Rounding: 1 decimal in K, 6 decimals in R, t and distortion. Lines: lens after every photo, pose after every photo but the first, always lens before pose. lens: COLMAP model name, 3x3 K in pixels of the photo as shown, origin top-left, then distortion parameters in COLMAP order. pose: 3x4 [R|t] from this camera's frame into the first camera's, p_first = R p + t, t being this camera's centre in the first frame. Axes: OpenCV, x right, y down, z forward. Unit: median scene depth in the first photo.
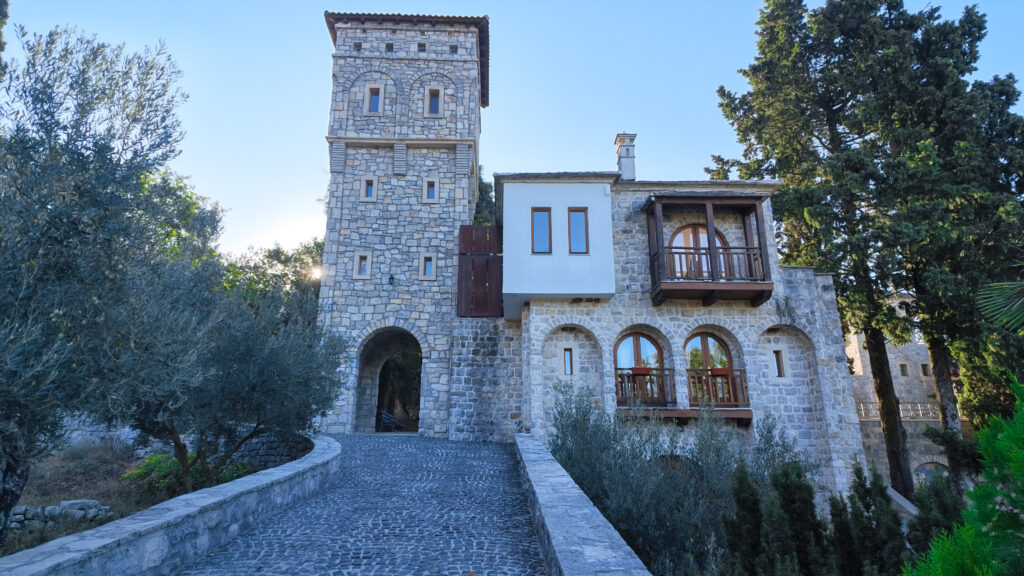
lens RADIAL K [[581.2, 0, 510.4], [0, 581.2, 305.4], [0, 0, 1]] dist [-0.010810, 0.000942]
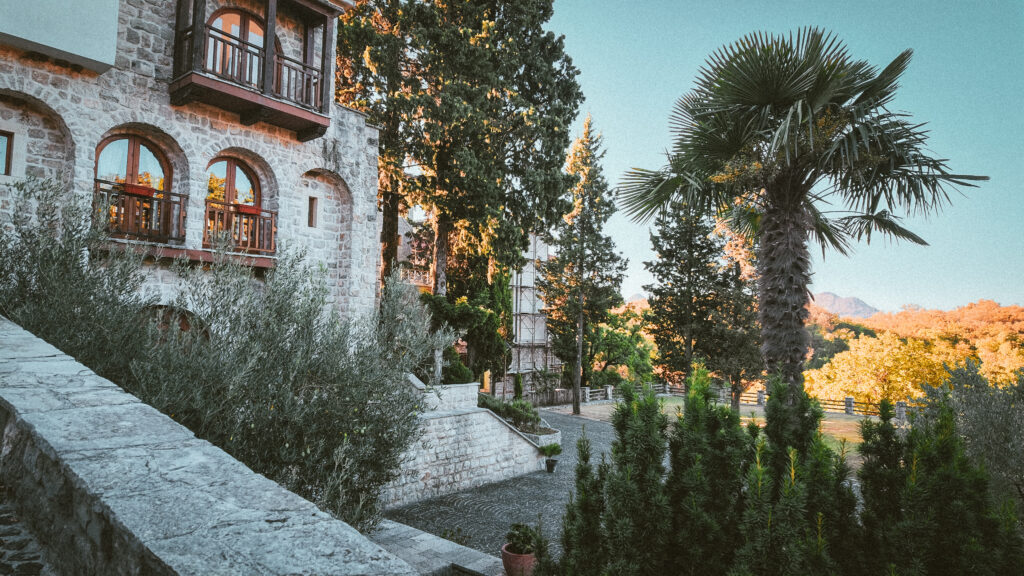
lens RADIAL K [[581.2, 0, 510.4], [0, 581.2, 305.4], [0, 0, 1]] dist [-0.010810, 0.000942]
pose [[0.638493, 0.043025, 0.768424, -0.023448], [-0.241104, 0.959360, 0.146620, 0.033995], [-0.730887, -0.278885, 0.622918, 0.181675]]
